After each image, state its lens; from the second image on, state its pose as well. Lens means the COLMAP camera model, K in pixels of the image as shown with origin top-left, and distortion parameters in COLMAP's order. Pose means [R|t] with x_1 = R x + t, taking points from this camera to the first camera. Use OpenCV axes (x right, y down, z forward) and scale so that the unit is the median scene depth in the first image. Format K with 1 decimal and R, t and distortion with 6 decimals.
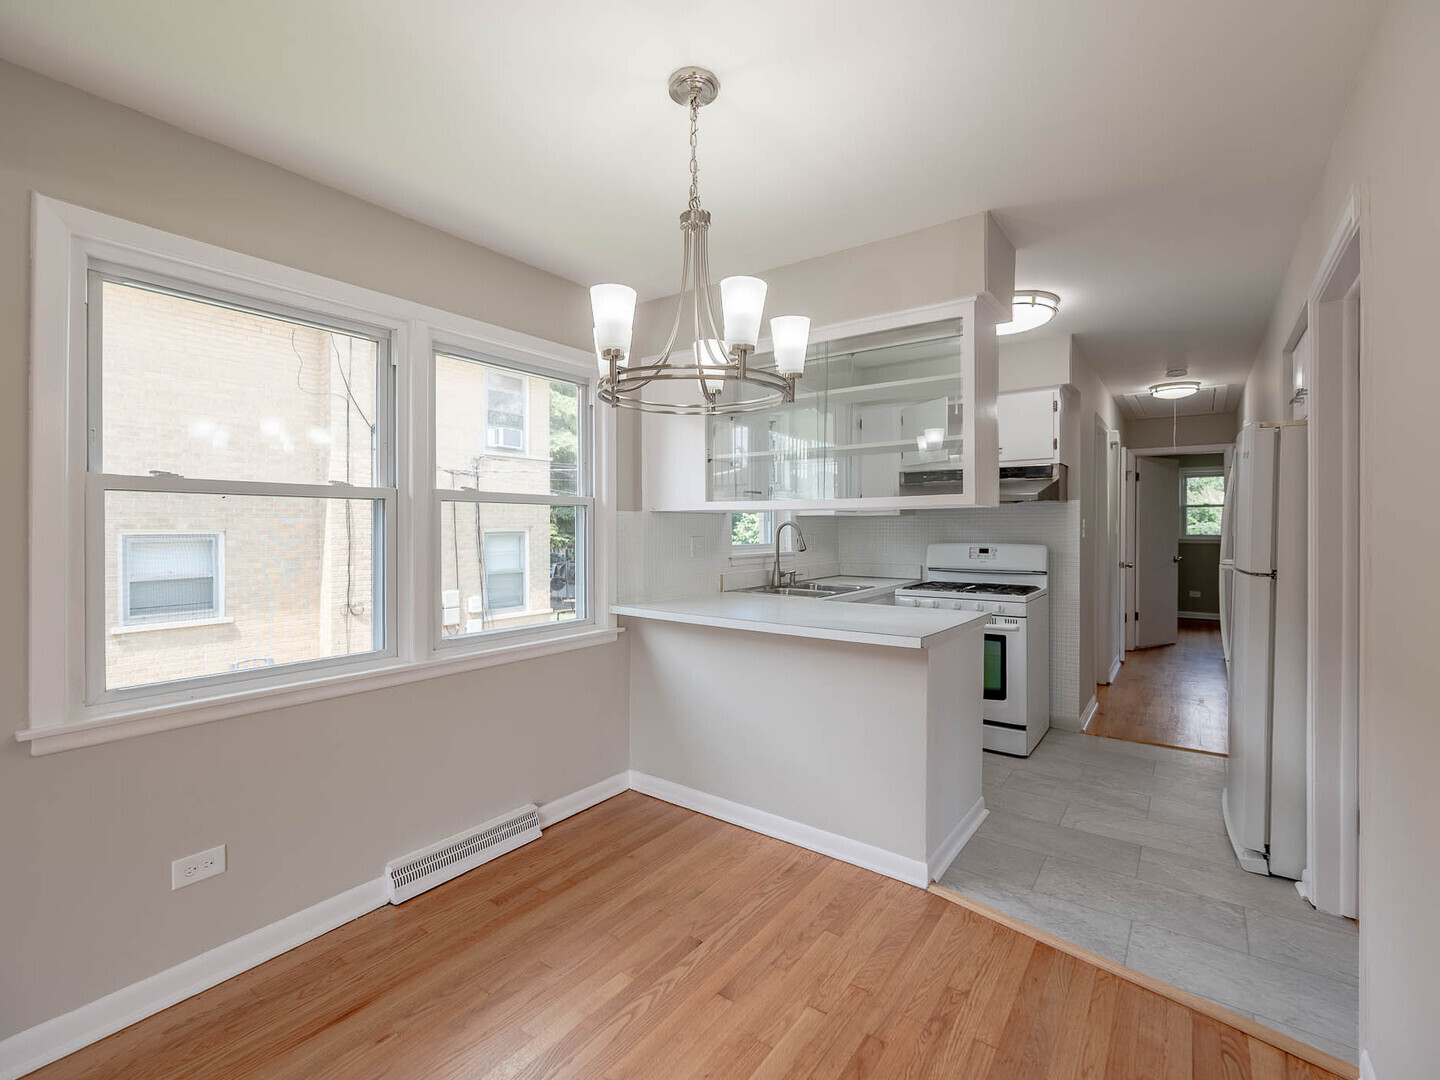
lens RADIAL K [[643.2, 0, 721.3], [0, 643.2, 546.3], [0, 0, 1]] dist [-0.027681, -0.000051]
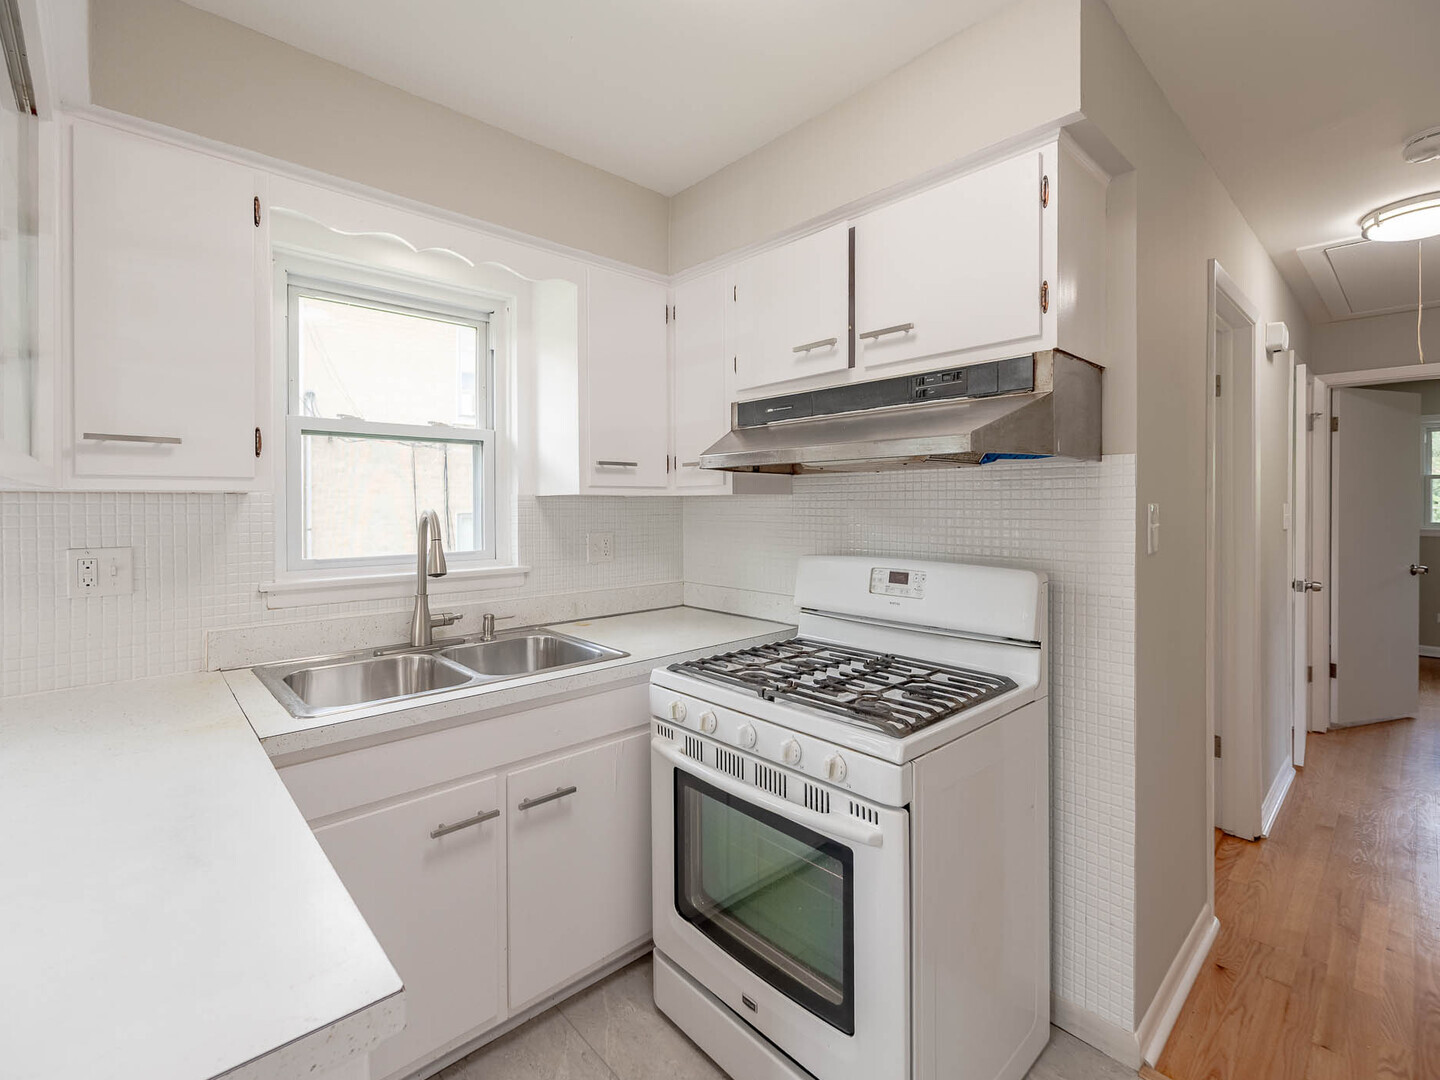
lens RADIAL K [[659.6, 0, 717.3], [0, 659.6, 520.3], [0, 0, 1]] dist [-0.001290, -0.000053]
pose [[0.983557, 0.004736, -0.180533, 0.361023], [-0.006105, 0.999957, -0.007029, -0.026813], [0.180492, 0.008015, 0.983544, 0.530279]]
